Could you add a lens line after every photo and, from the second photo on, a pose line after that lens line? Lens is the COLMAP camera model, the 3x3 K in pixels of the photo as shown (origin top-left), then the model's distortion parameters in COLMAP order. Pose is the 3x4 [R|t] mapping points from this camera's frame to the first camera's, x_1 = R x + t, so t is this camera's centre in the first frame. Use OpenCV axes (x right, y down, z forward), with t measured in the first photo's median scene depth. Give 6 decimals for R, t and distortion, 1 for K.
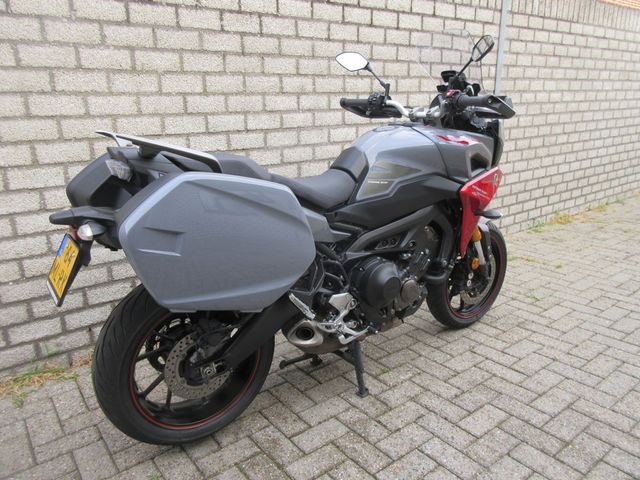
lens RADIAL K [[475.7, 0, 320.0], [0, 475.7, 240.0], [0, 0, 1]] dist [0.006215, -0.002835]
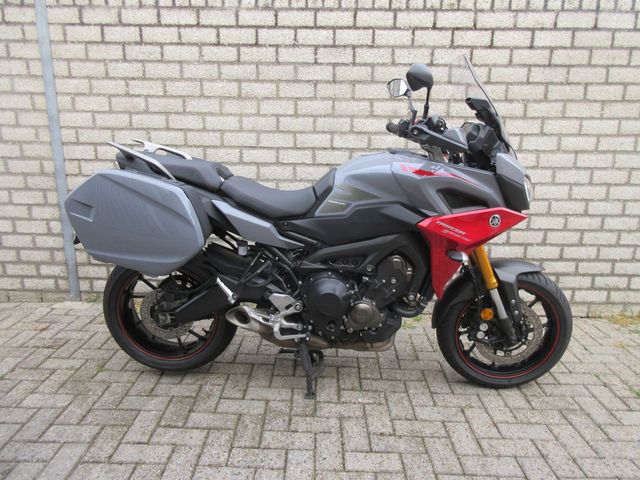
lens RADIAL K [[475.7, 0, 320.0], [0, 475.7, 240.0], [0, 0, 1]] dist [0.006215, -0.002835]
pose [[0.781045, 0.179412, -0.598147, 0.630751], [-0.198650, 0.979467, 0.034395, -0.057820], [0.592036, 0.091958, 0.800648, 0.112211]]
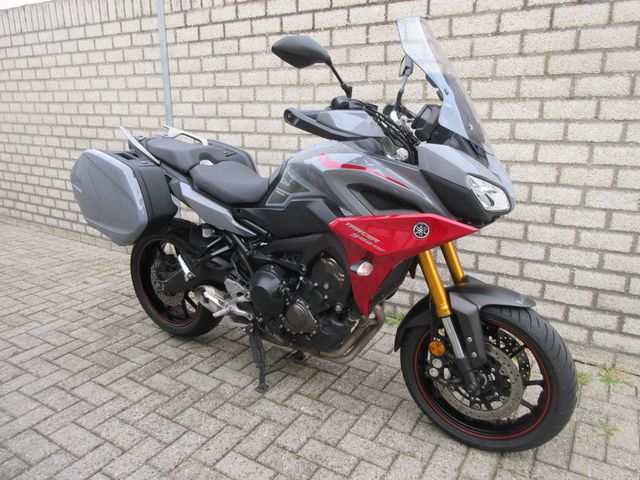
lens RADIAL K [[475.7, 0, 320.0], [0, 475.7, 240.0], [0, 0, 1]] dist [0.006215, -0.002835]
pose [[0.360188, 0.263599, -0.894863, 0.908850], [-0.261439, 0.949331, 0.174413, -0.189720], [0.895496, 0.171131, 0.410853, 0.576242]]
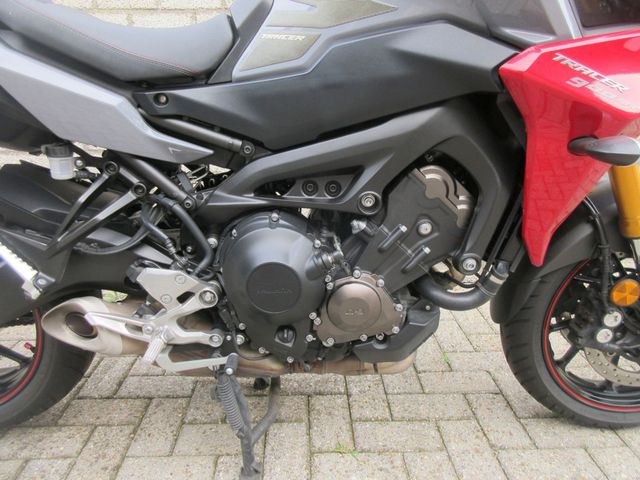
lens RADIAL K [[475.7, 0, 320.0], [0, 475.7, 240.0], [0, 0, 1]] dist [0.006215, -0.002835]
pose [[0.811116, 0.194871, -0.551468, 0.355680], [-0.162727, 0.980825, 0.107248, 0.004679], [0.561793, 0.002748, 0.827273, 0.564080]]
